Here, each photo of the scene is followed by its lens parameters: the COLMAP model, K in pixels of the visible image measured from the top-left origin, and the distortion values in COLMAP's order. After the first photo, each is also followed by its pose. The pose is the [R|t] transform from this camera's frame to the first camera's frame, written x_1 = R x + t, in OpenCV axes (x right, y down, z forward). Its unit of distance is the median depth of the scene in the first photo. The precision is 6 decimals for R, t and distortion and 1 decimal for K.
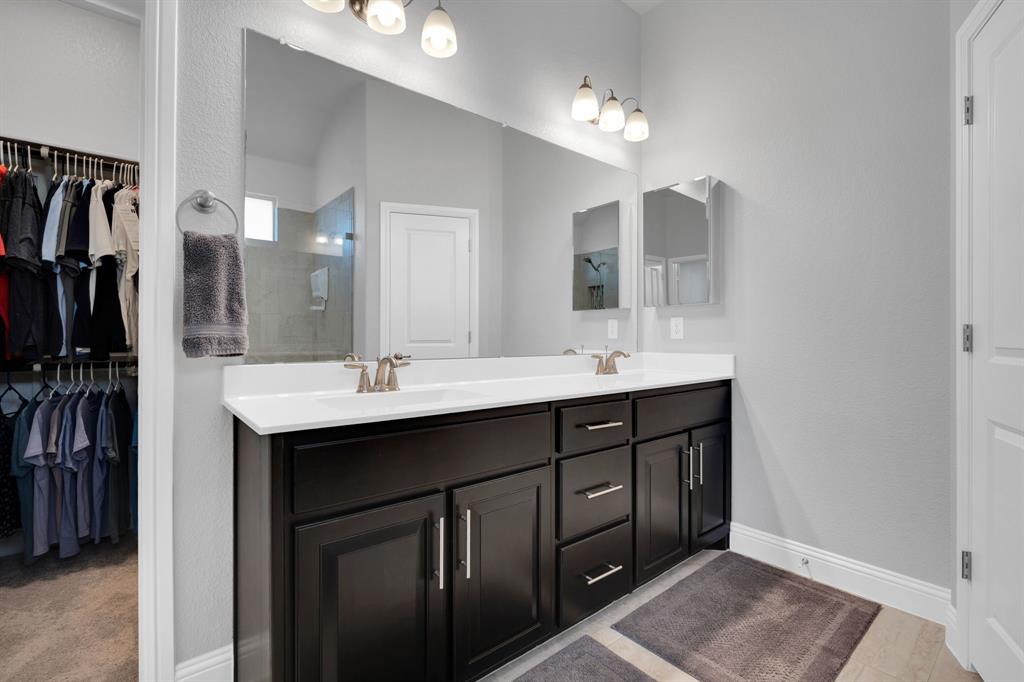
lens RADIAL K [[458.2, 0, 511.3], [0, 458.2, 339.1], [0, 0, 1]] dist [-0.002328, -0.000679]
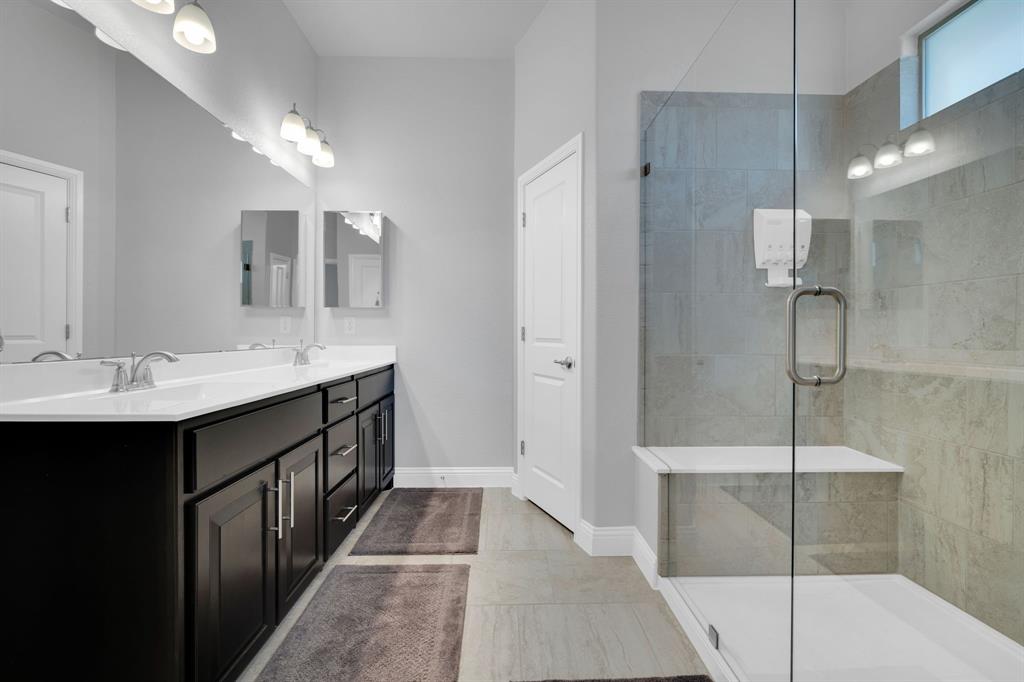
lens RADIAL K [[458.2, 0, 511.3], [0, 458.2, 339.1], [0, 0, 1]] dist [-0.002328, -0.000679]
pose [[0.617278, -0.006342, 0.786720, -0.500259], [-0.000082, 0.999967, 0.008126, 0.003604], [-0.786745, -0.005081, 0.617257, -0.160406]]
